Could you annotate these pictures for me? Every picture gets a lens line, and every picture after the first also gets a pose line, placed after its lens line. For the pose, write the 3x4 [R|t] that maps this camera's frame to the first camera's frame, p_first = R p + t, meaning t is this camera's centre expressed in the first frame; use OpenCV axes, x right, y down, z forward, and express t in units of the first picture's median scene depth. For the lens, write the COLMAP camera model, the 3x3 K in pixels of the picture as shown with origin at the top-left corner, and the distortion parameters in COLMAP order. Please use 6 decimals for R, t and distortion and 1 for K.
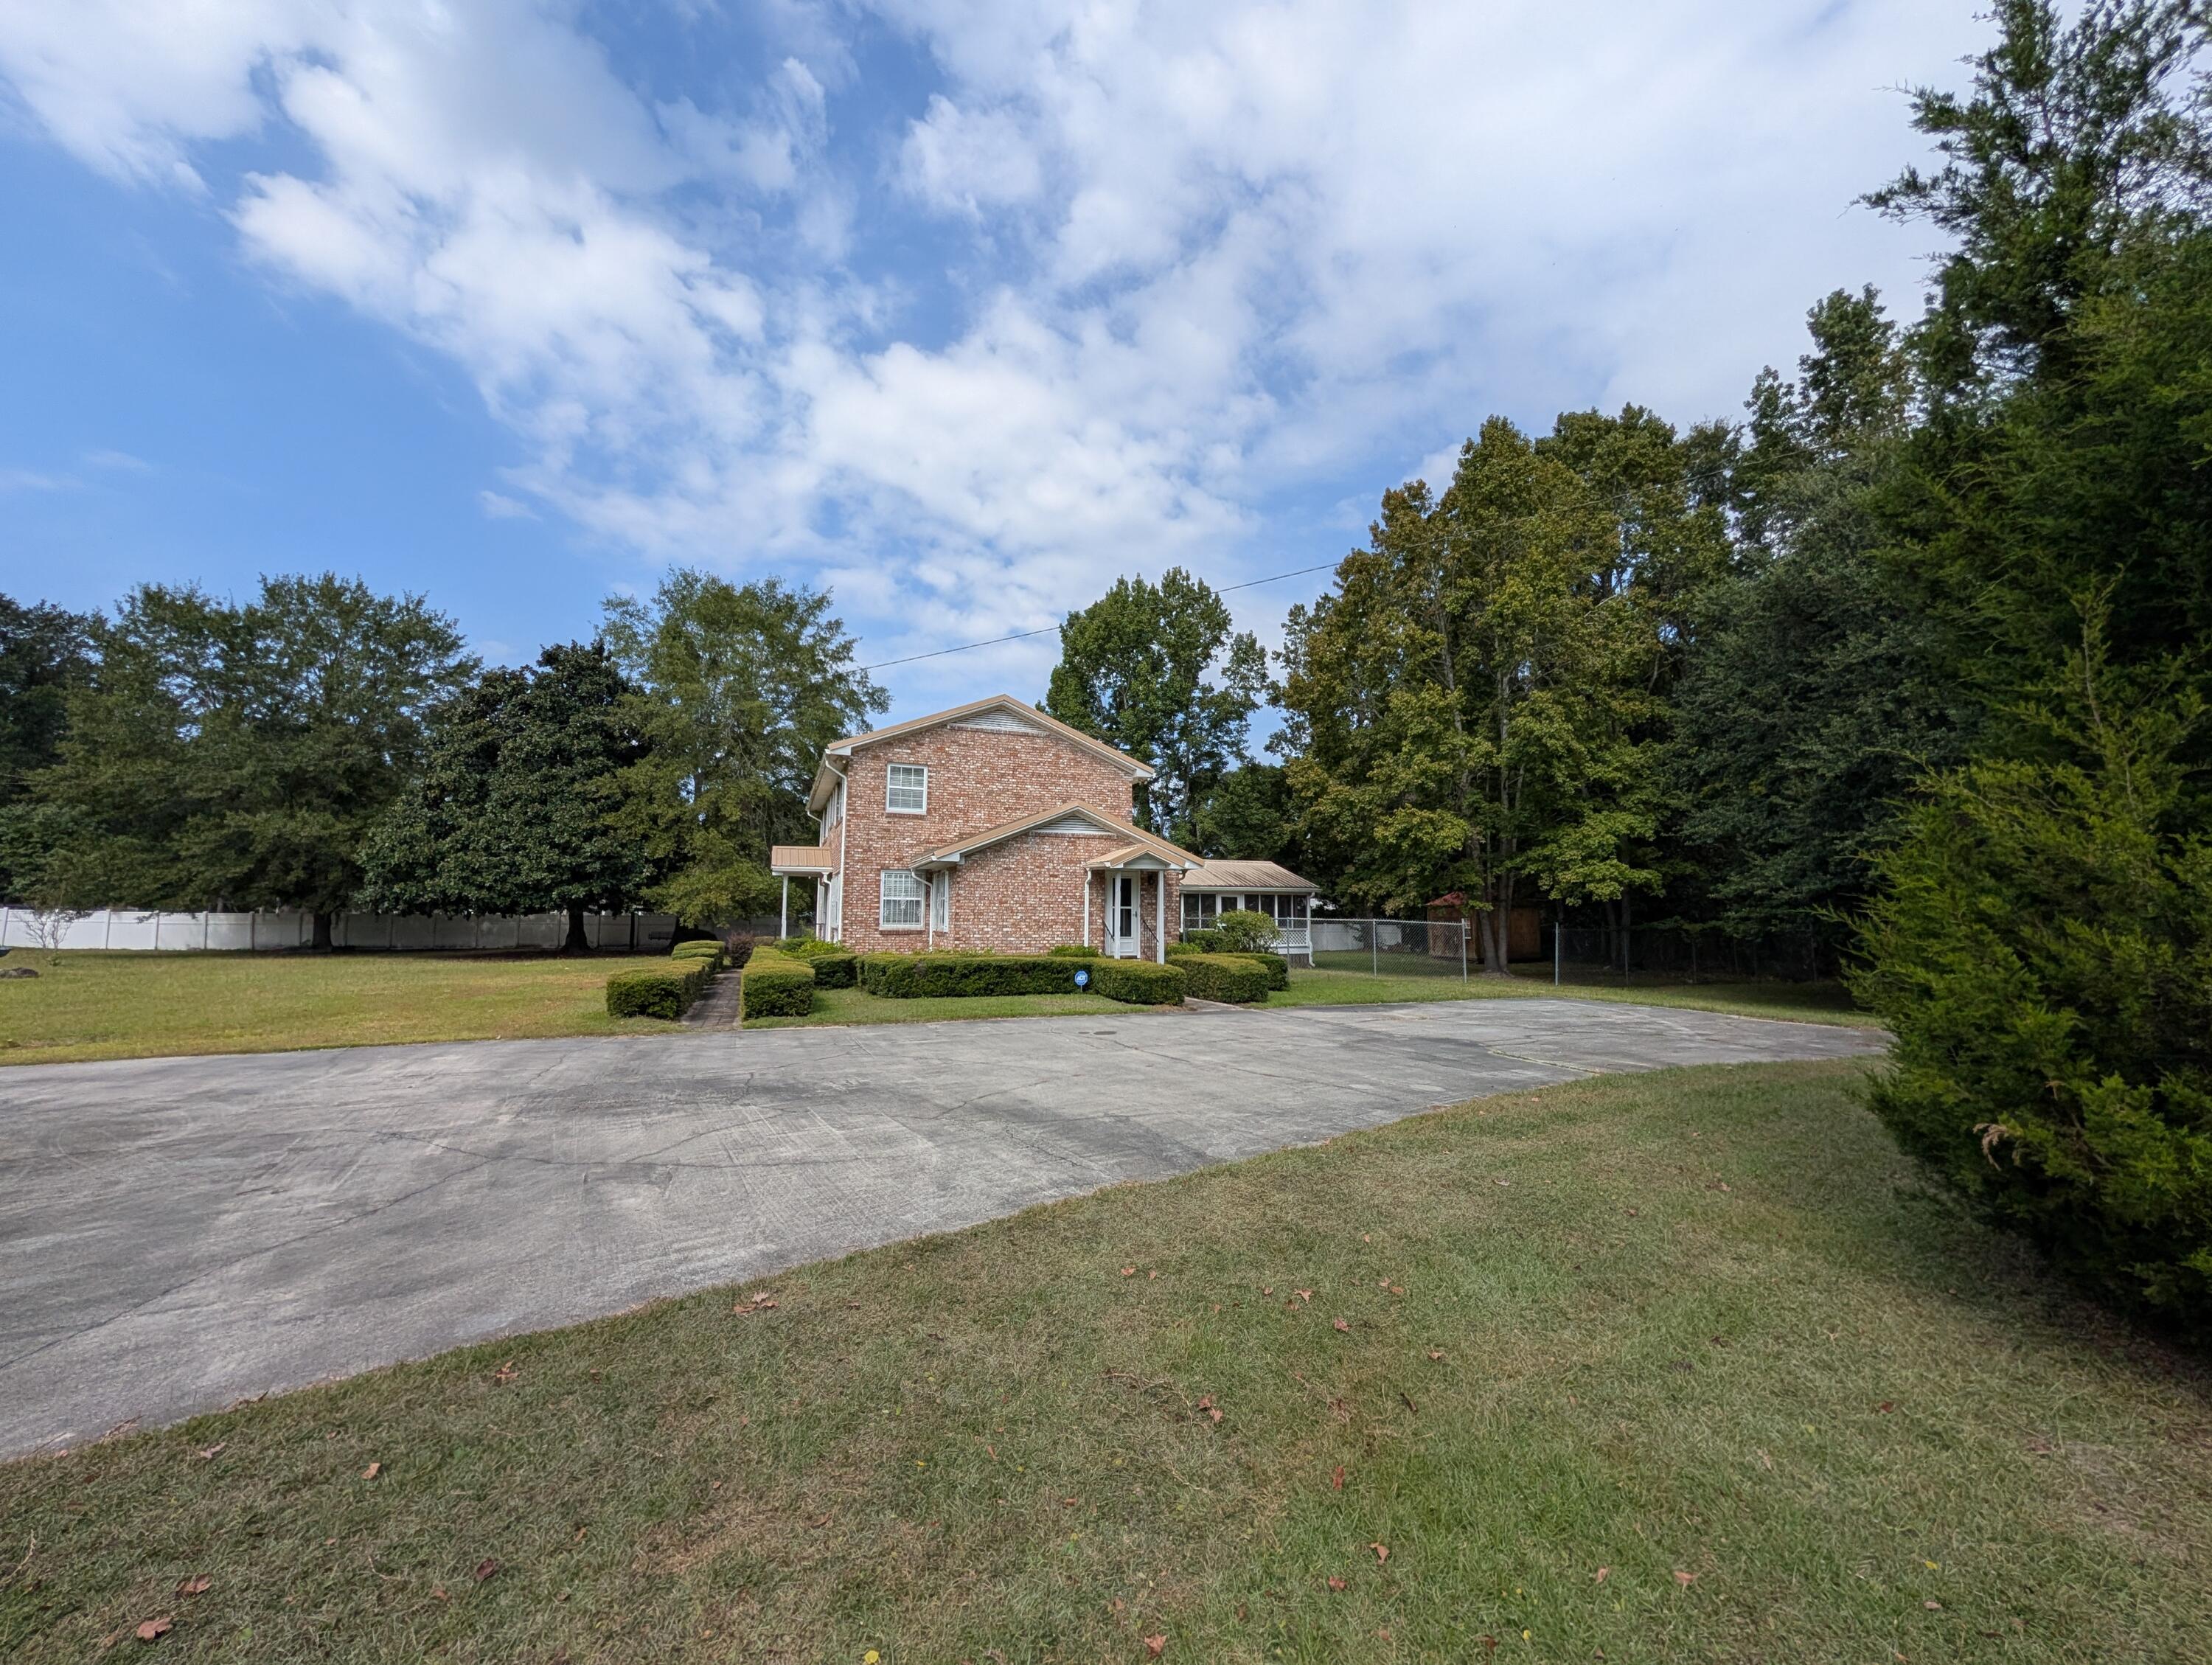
lens RADIAL K [[870.5, 0, 1093.3], [0, 870.5, 828.0], [0, 0, 1]] dist [0.020723, 0.000135]
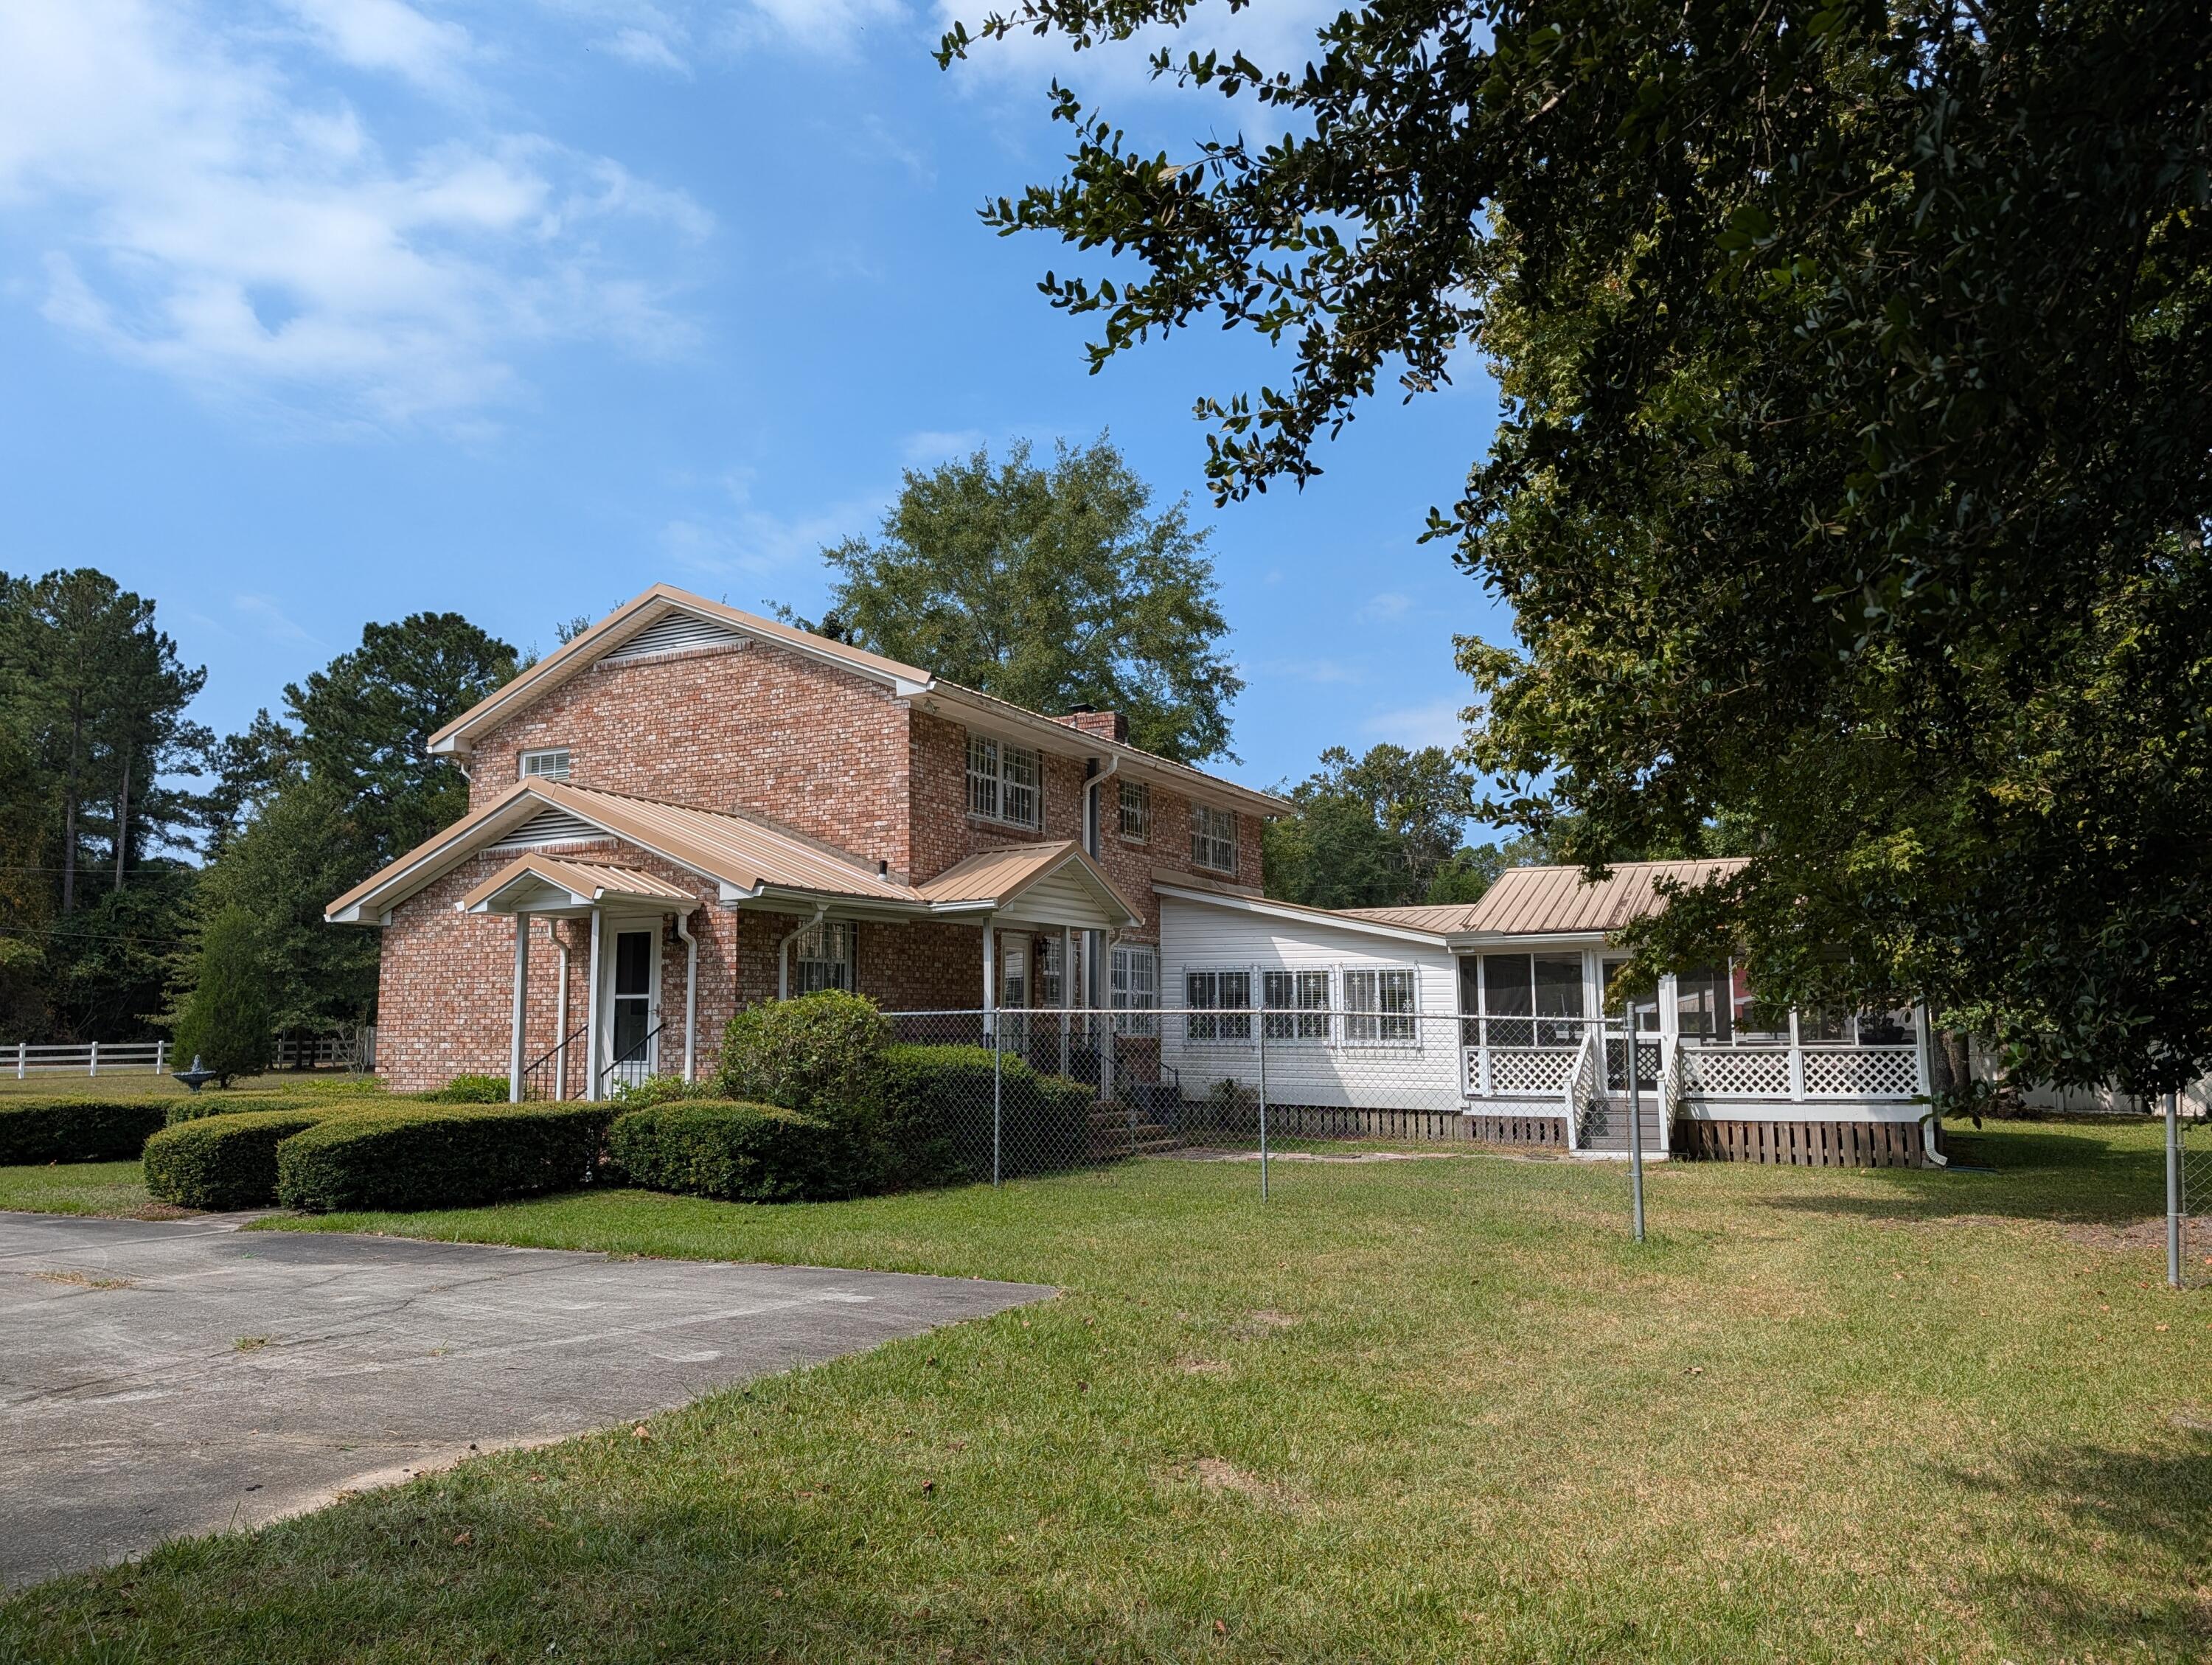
lens RADIAL K [[1597.0, 0, 1060.0], [0, 1597.0, 832.4], [0, 0, 1]] dist [-0.000487, -0.003520]
pose [[0.650248, -0.106699, -0.752192, 0.885768], [0.086598, 0.994045, -0.066145, 0.087399], [0.754770, -0.022128, 0.655616, 0.677796]]
